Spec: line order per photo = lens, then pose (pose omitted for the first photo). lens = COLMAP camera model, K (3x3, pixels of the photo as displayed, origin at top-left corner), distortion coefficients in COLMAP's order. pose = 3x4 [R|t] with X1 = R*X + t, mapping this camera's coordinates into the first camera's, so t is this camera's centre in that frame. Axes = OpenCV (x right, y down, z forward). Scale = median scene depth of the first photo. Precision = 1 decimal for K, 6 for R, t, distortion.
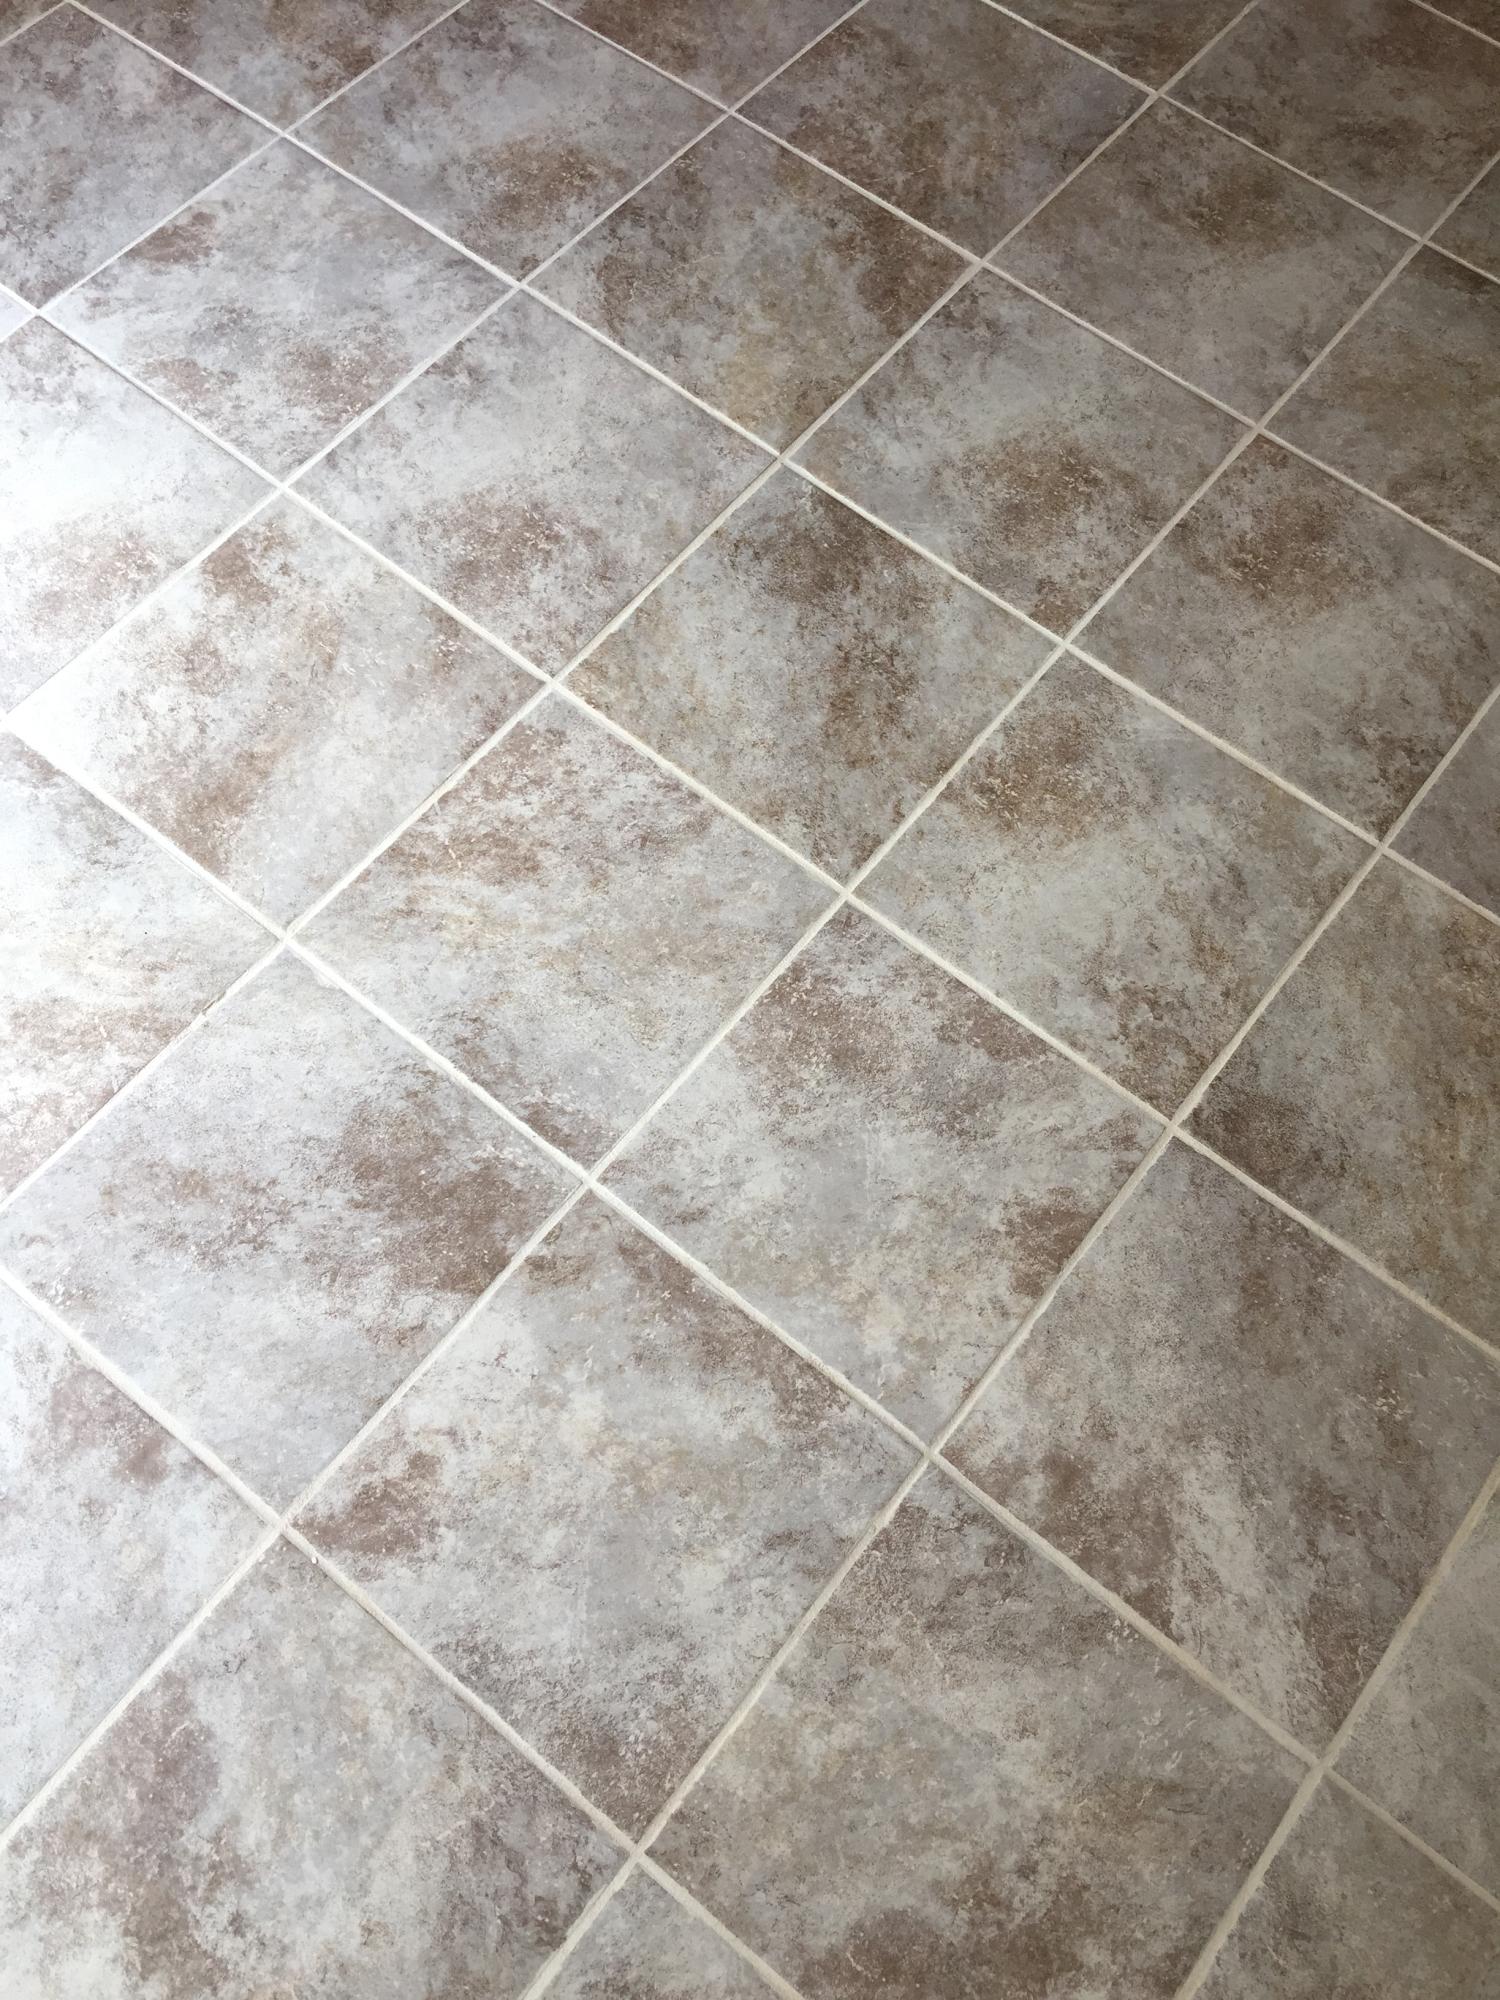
lens RADIAL K [[1726.3, 0, 750.0], [0, 1726.3, 1000.0], [0, 0, 1]] dist [0.084822, -0.144260]
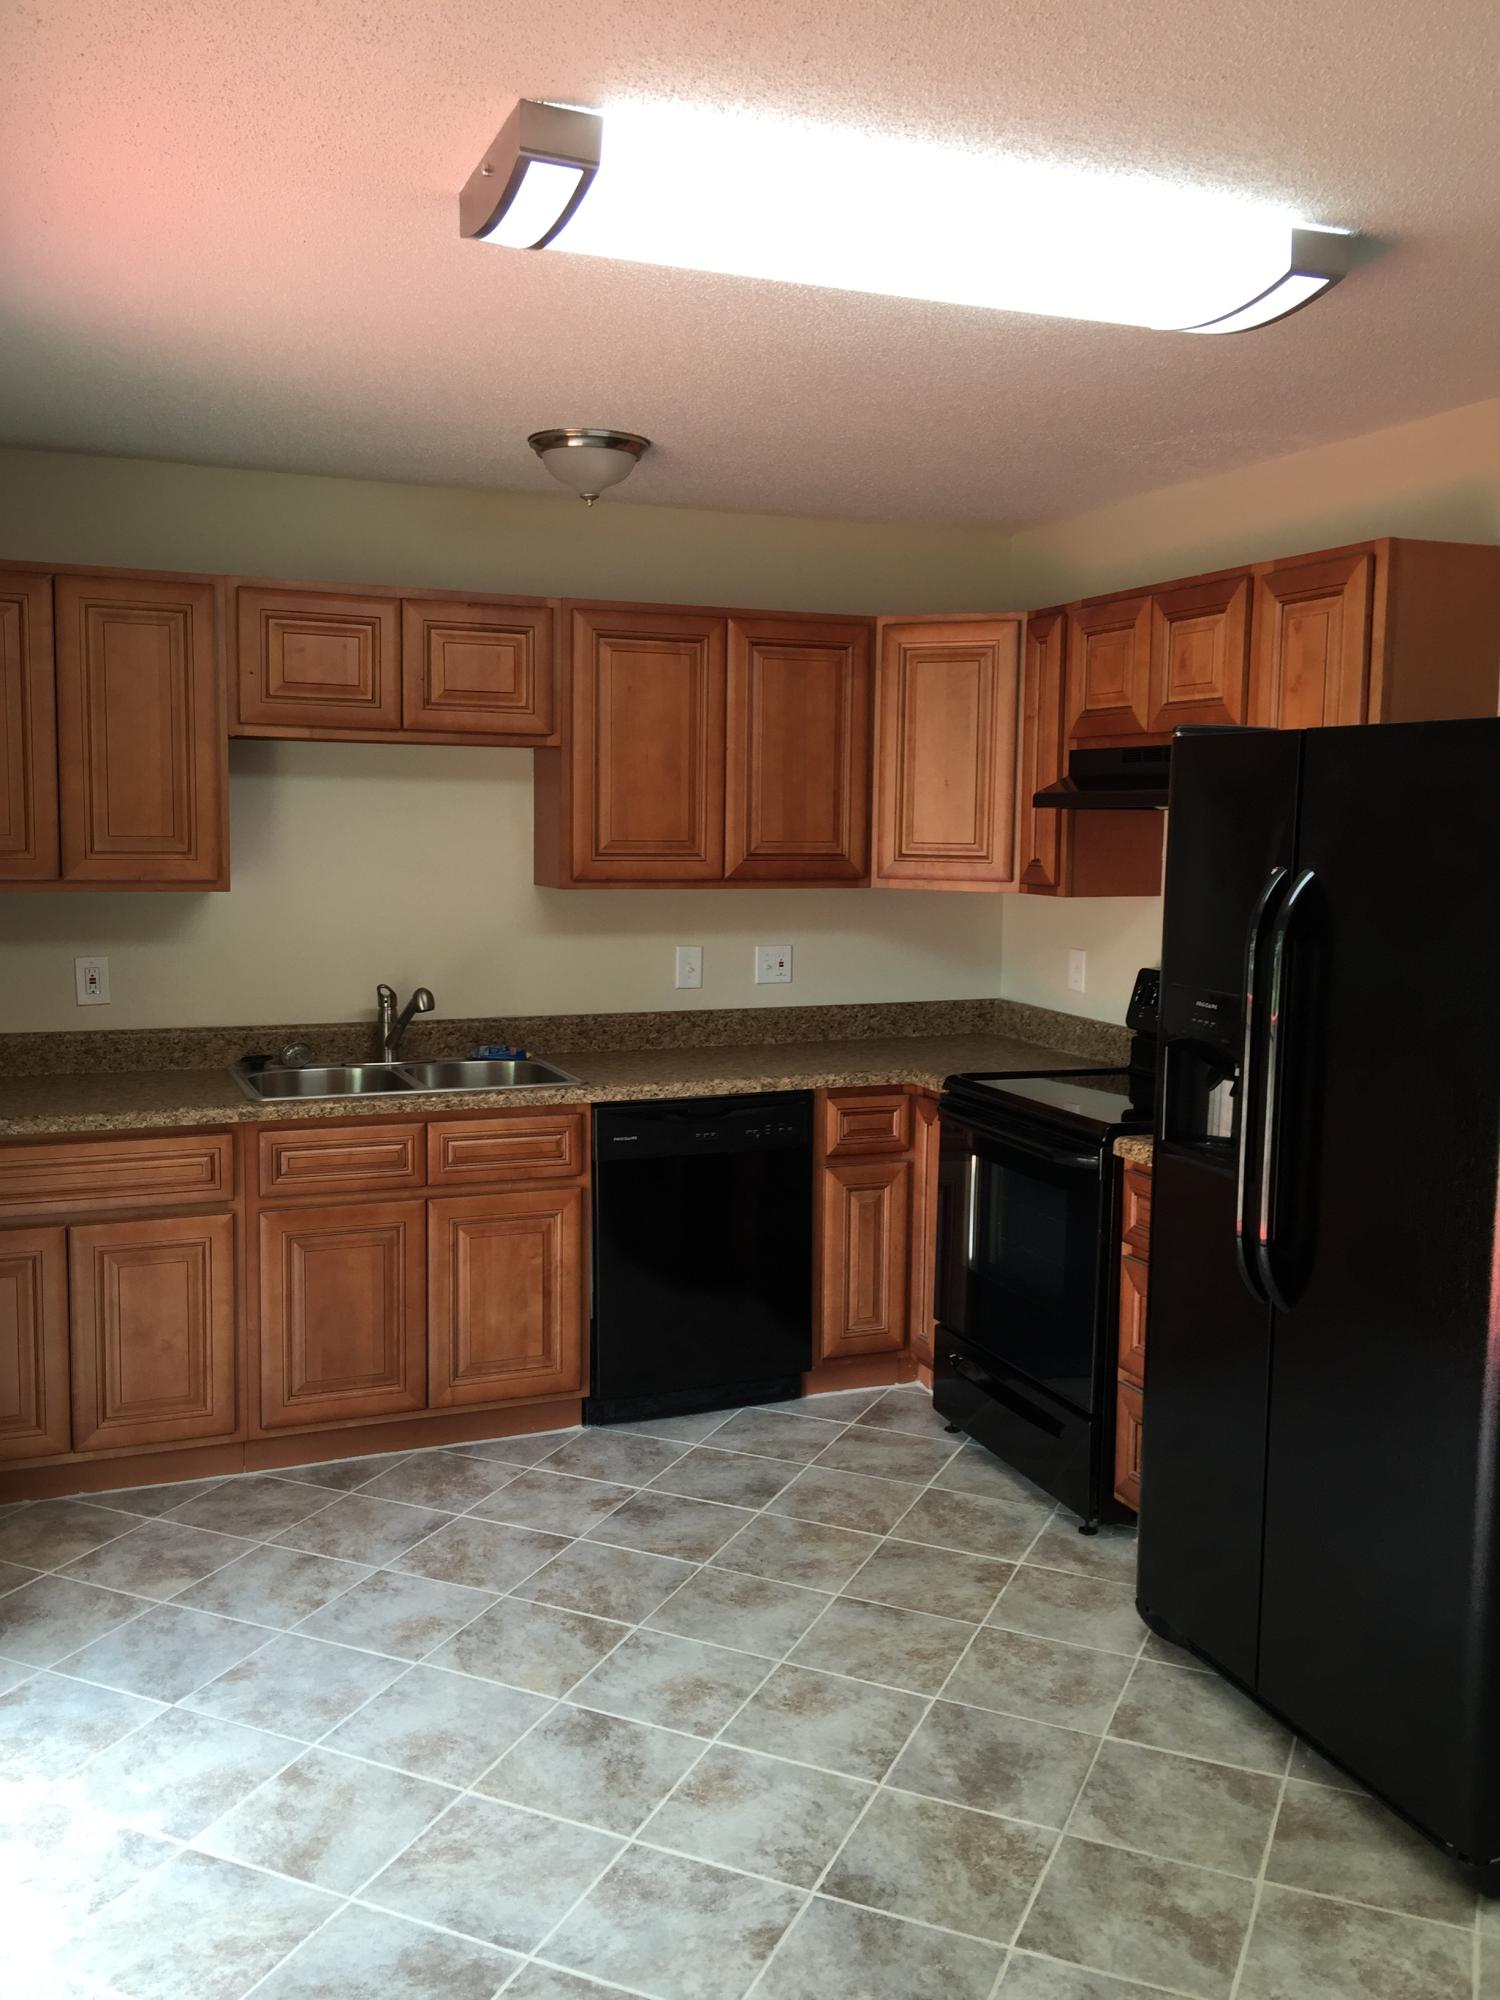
lens RADIAL K [[1726.3, 0, 750.0], [0, 1726.3, 1000.0], [0, 0, 1]] dist [0.084822, -0.144260]
pose [[0.966311, -0.048271, 0.252811, -0.264422], [0.240470, 0.519468, -0.819955, 1.078153], [-0.091747, 0.853125, 0.513576, -0.840435]]
